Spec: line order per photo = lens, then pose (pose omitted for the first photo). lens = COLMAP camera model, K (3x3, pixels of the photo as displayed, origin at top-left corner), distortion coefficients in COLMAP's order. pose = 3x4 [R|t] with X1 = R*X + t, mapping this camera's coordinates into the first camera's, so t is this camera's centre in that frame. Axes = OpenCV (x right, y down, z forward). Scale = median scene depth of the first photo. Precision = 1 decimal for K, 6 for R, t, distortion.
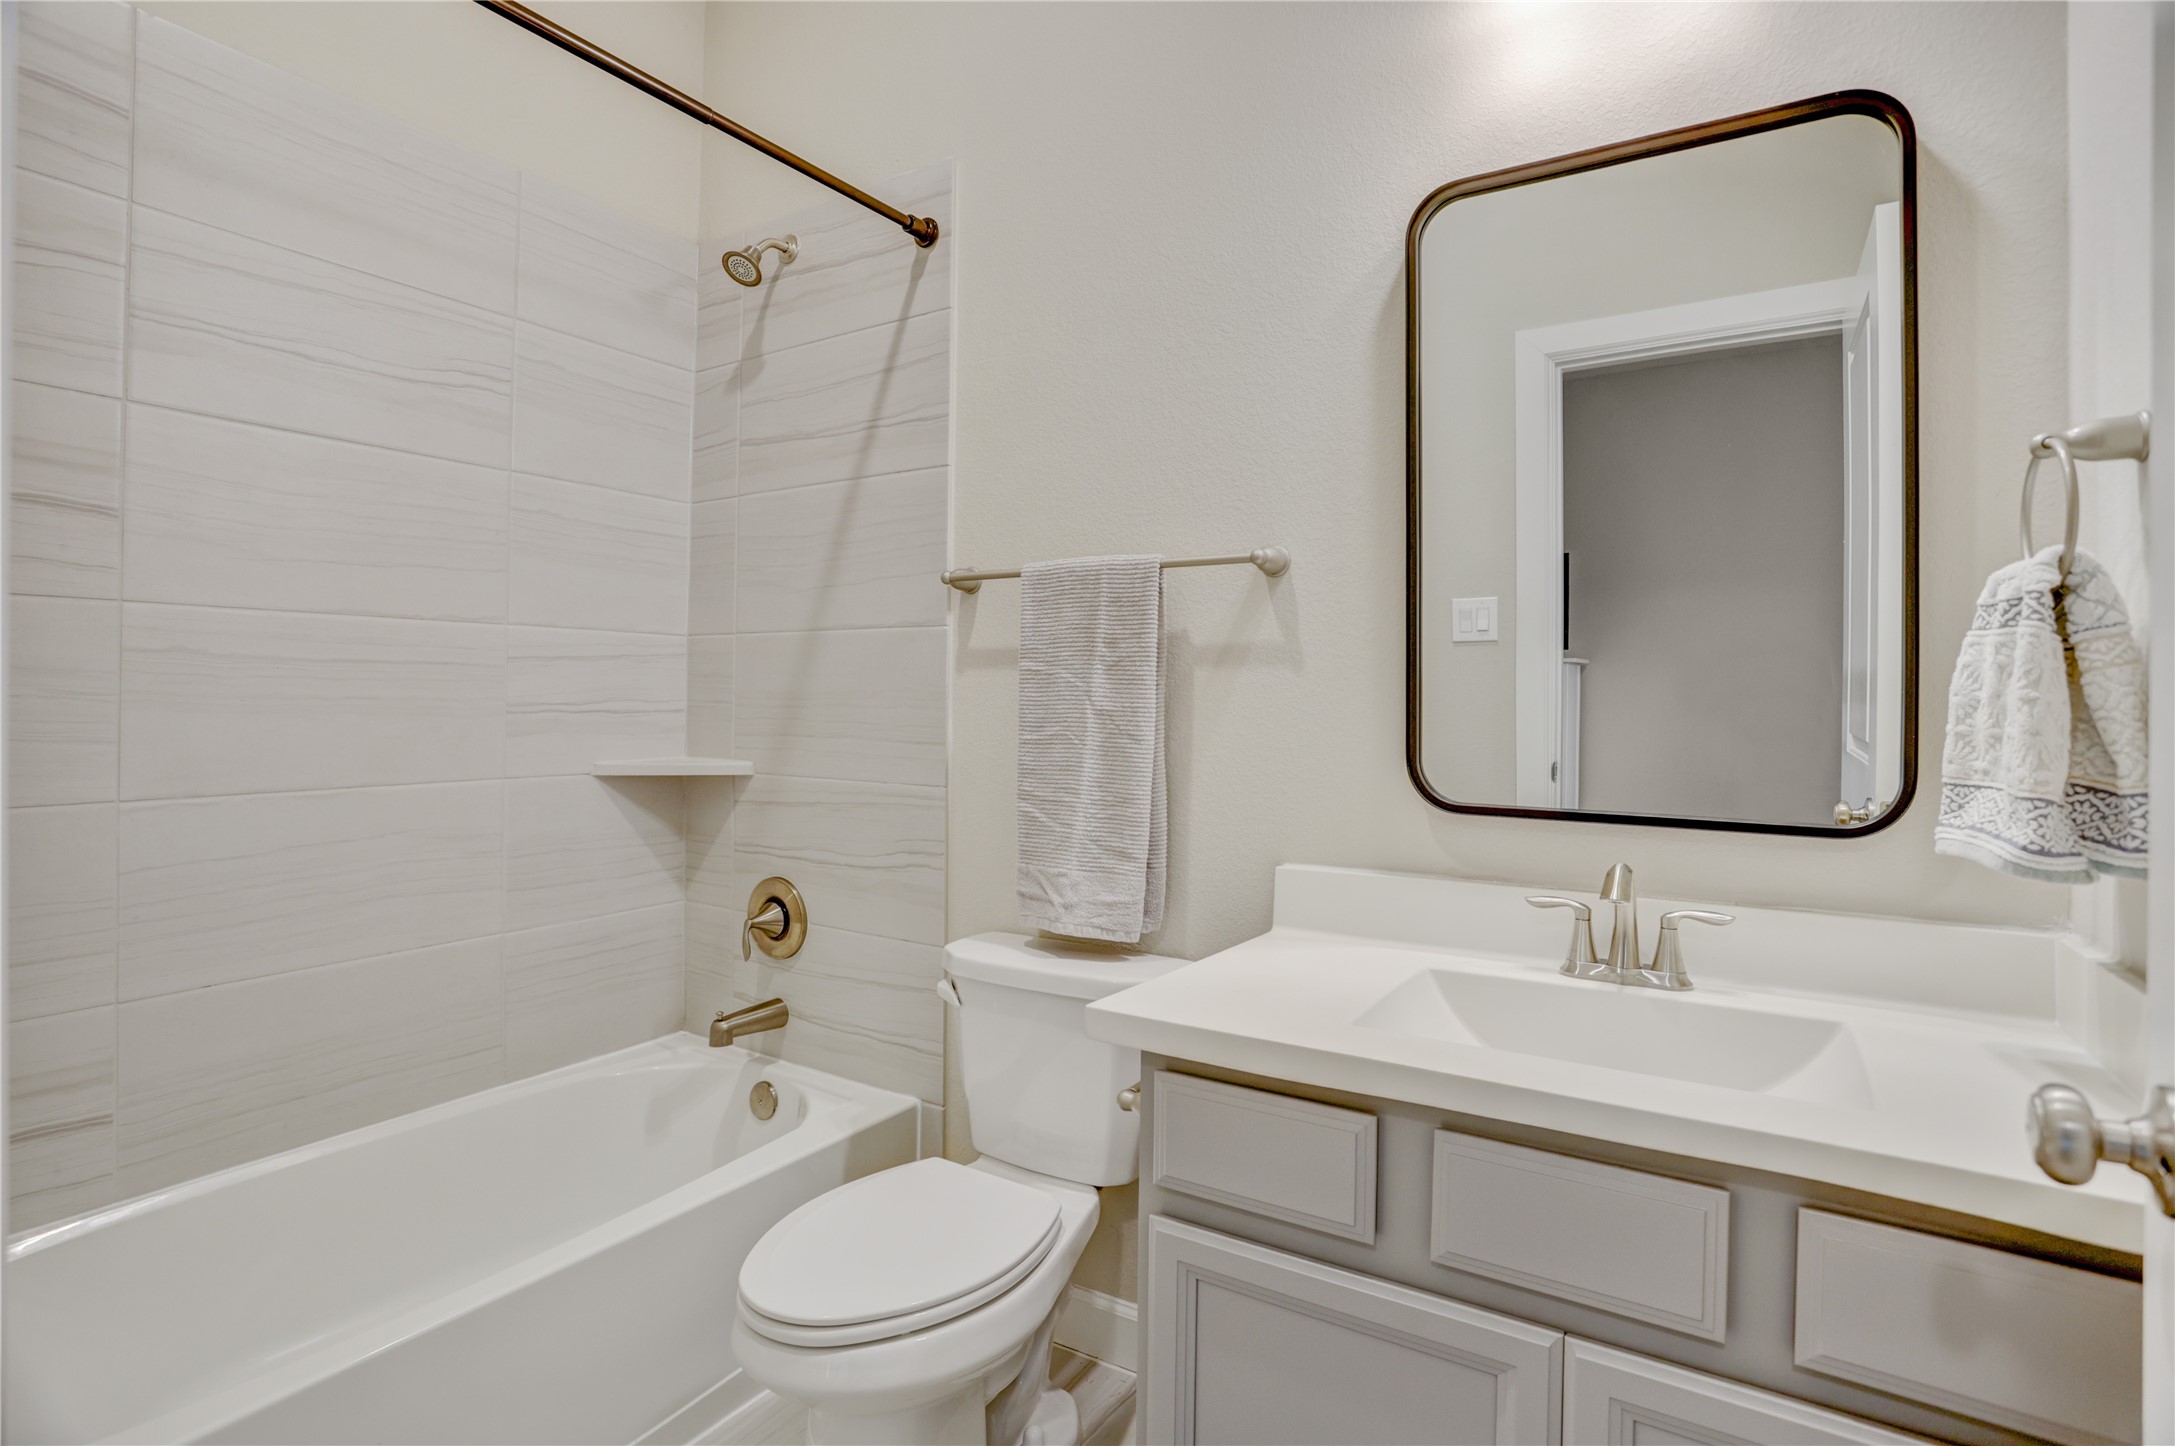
lens RADIAL K [[1075.0, 0, 1086.4], [0, 1075.0, 706.9], [0, 0, 1]] dist [-0.076847, 0.034631]
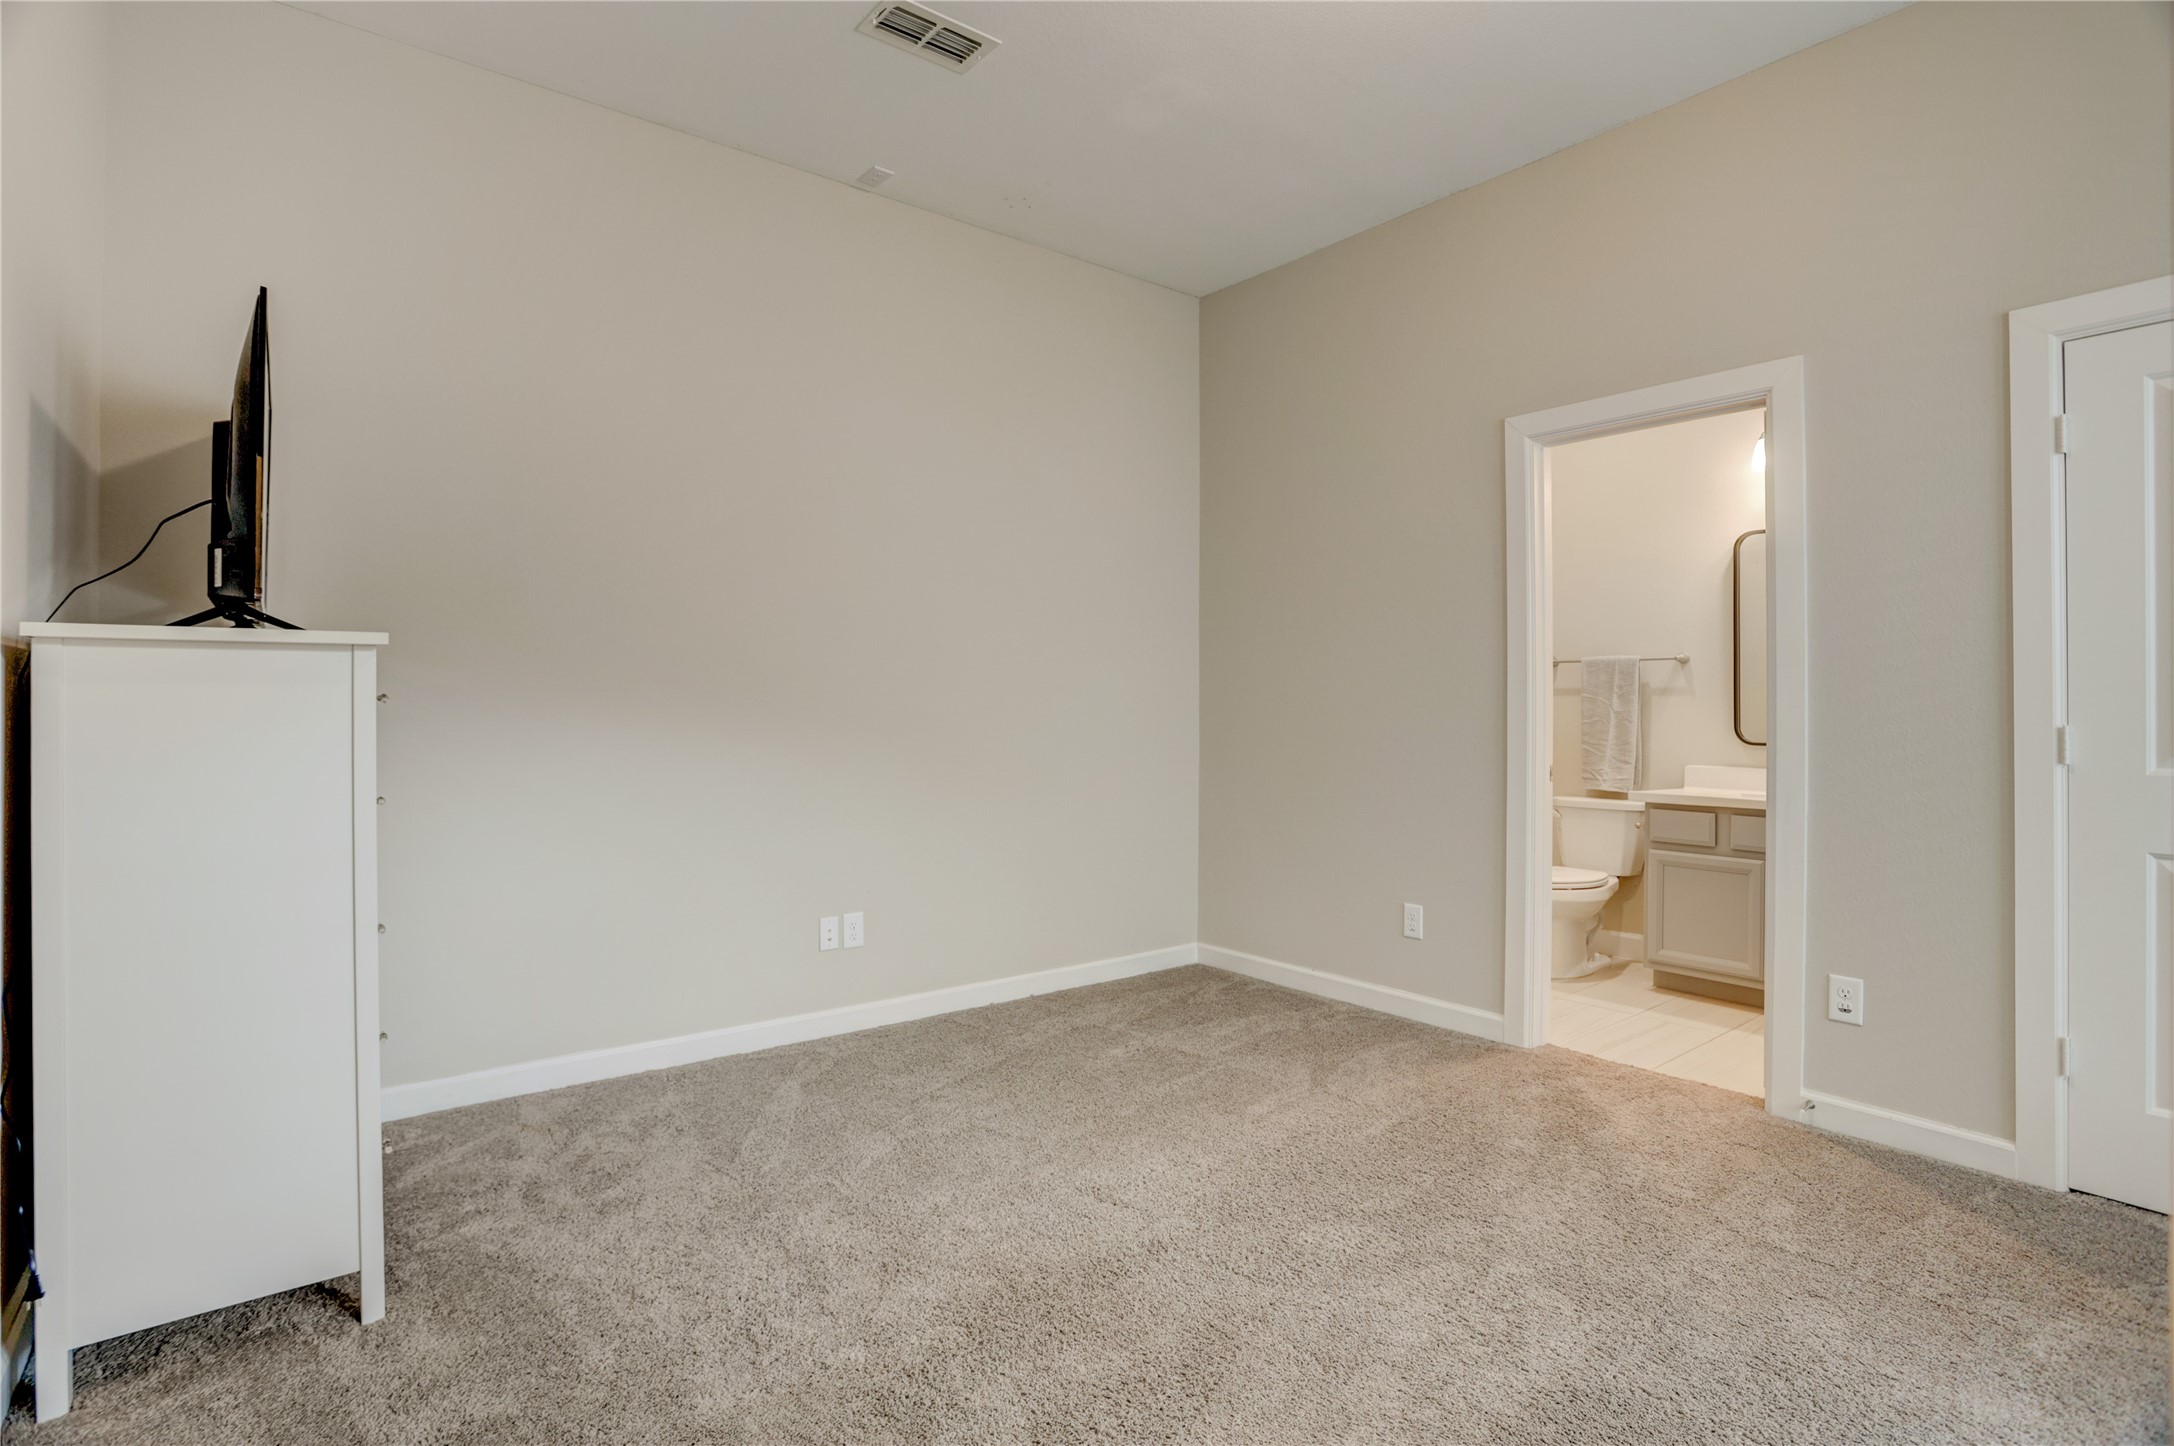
lens RADIAL K [[1074.5, 0, 1085.9], [0, 1074.5, 706.9], [0, 0, 1]] dist [-0.076847, 0.034631]
pose [[0.944693, -0.003468, -0.327939, -0.395103], [-0.000288, 0.999935, -0.011406, 0.023549], [0.327957, 0.010869, 0.944630, -2.081970]]
